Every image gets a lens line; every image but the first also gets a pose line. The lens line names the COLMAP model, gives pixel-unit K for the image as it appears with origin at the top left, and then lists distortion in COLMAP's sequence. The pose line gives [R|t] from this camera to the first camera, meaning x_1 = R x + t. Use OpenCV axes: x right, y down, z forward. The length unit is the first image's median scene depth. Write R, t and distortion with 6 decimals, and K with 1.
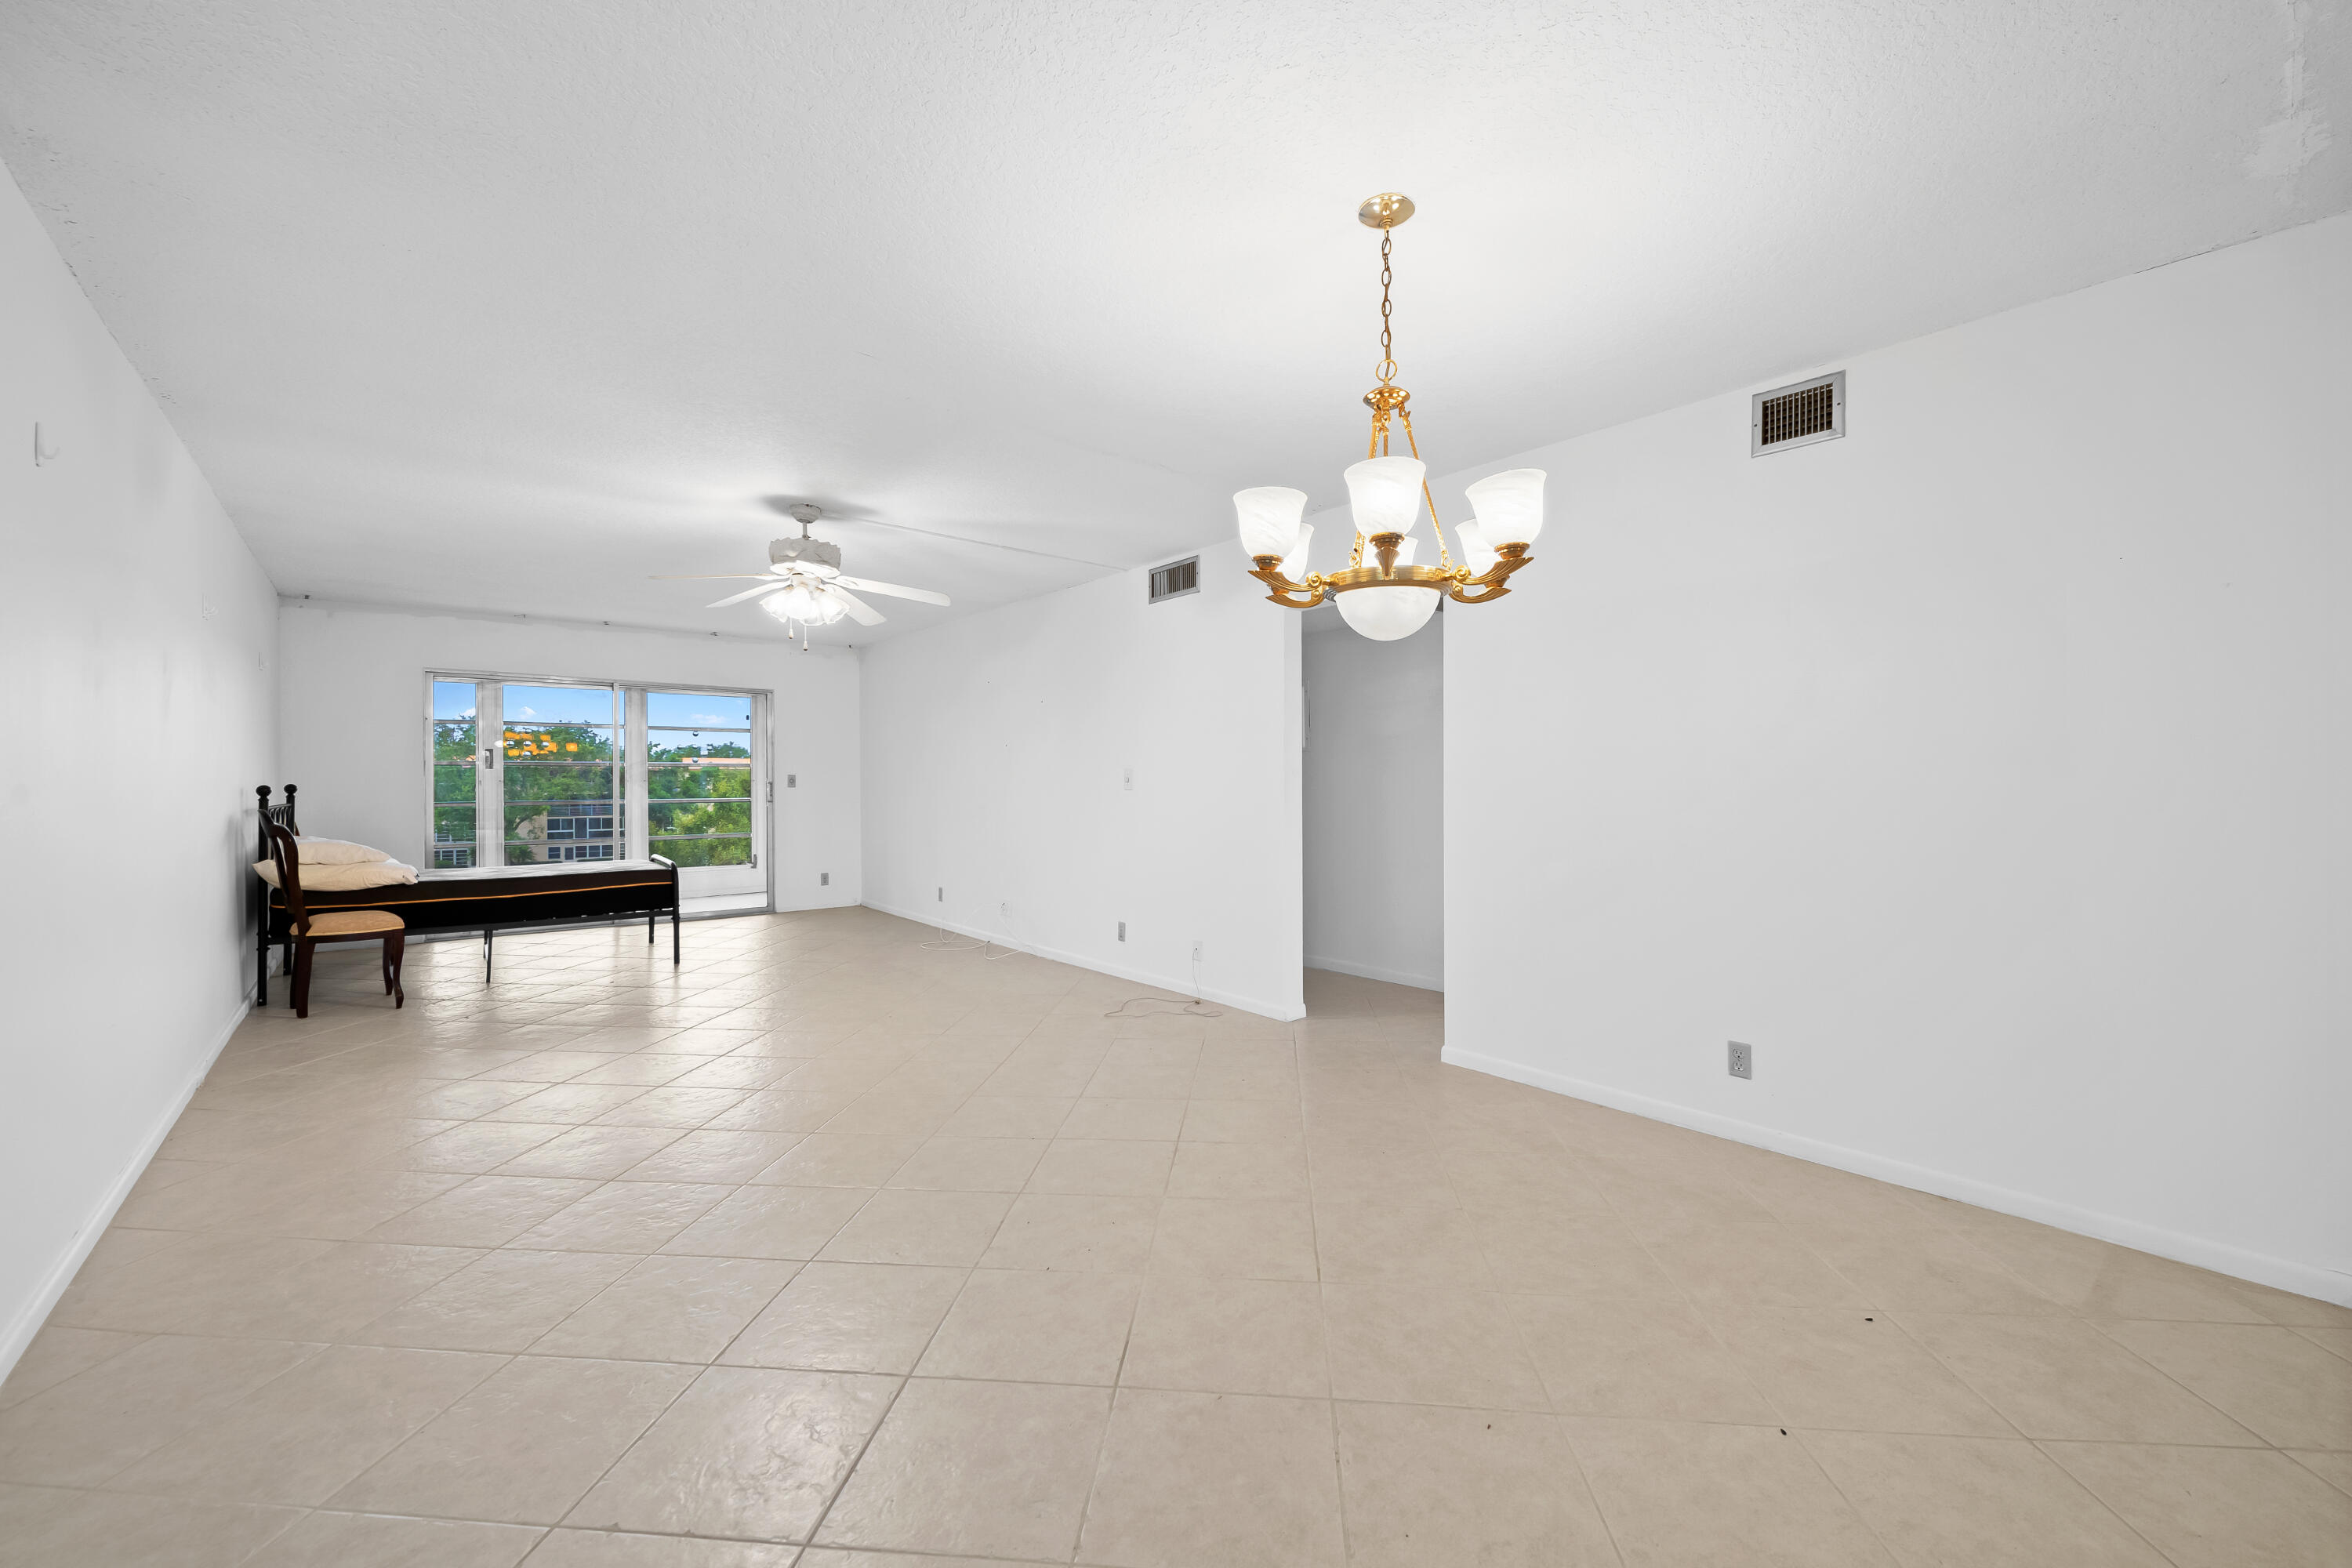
lens RADIAL K [[950.0, 0, 1178.2], [0, 950.0, 781.9], [0, 0, 1]] dist [-0.003442, -0.001240]
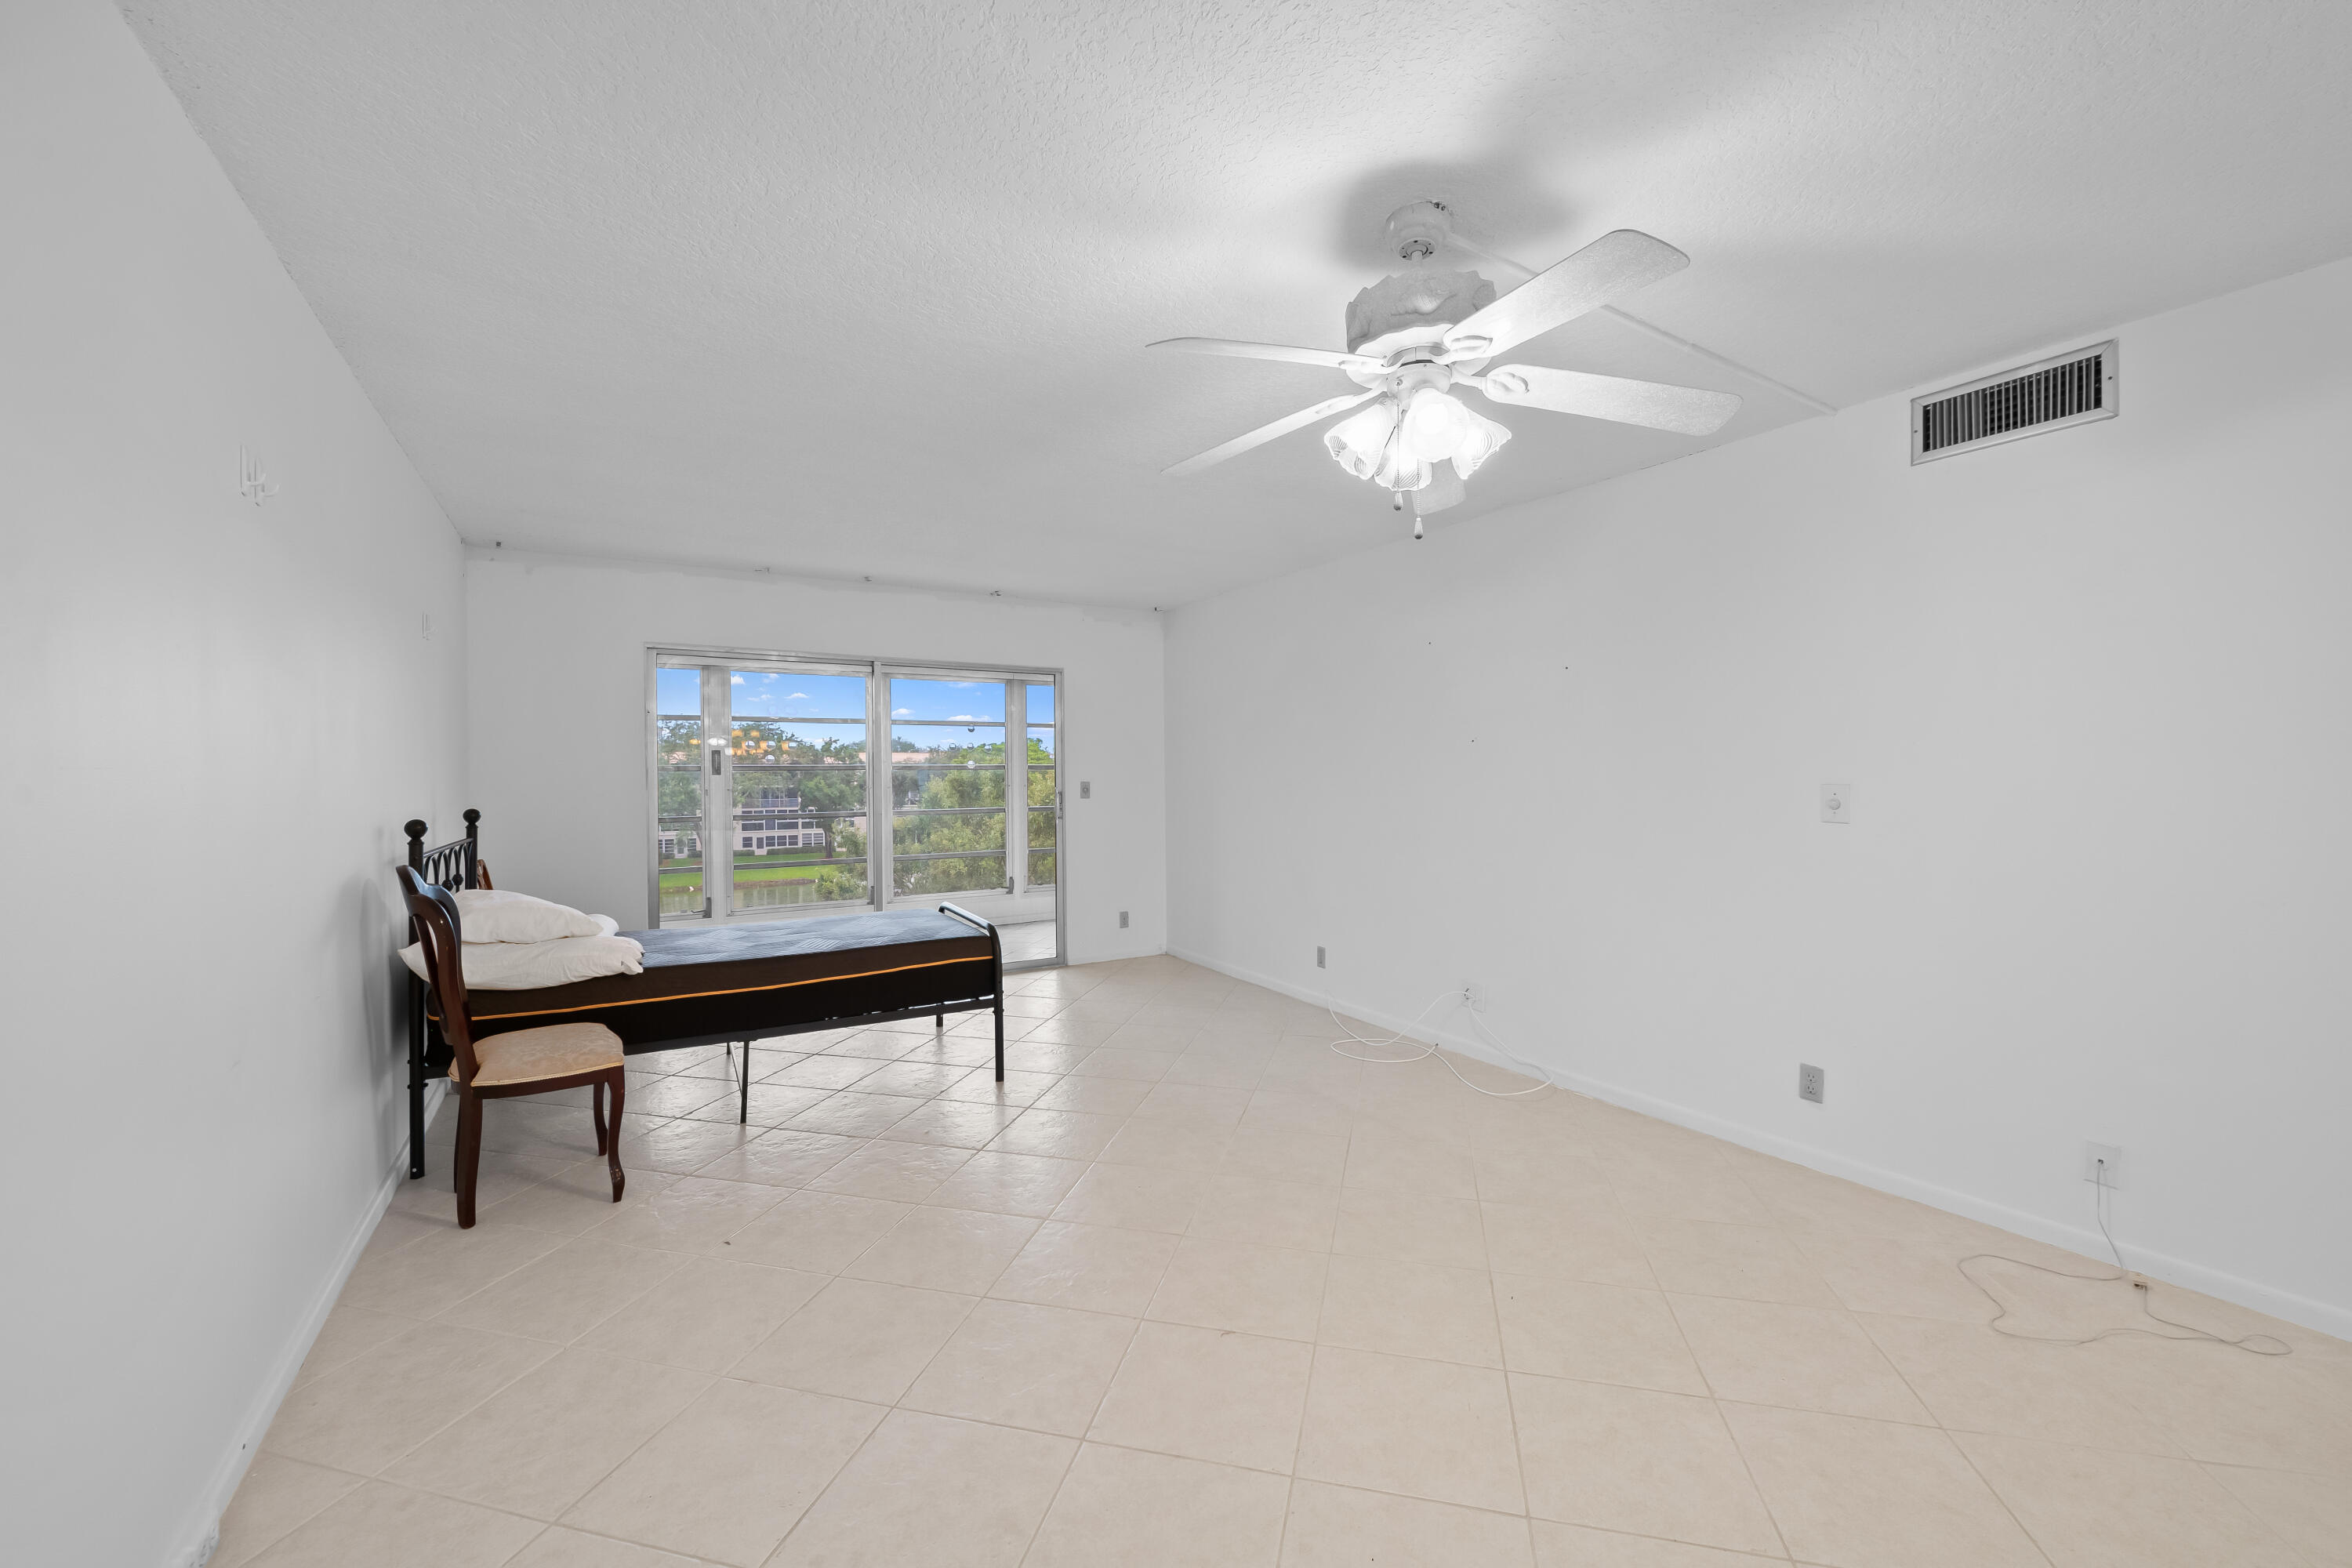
lens RADIAL K [[950.0, 0, 1174.4], [0, 950.0, 779.9], [0, 0, 1]] dist [-0.003442, -0.001240]
pose [[0.987578, -0.003135, -0.157101, -0.344399], [0.004134, 0.999973, 0.006032, -0.020875], [0.157077, -0.006606, 0.987564, 0.421493]]
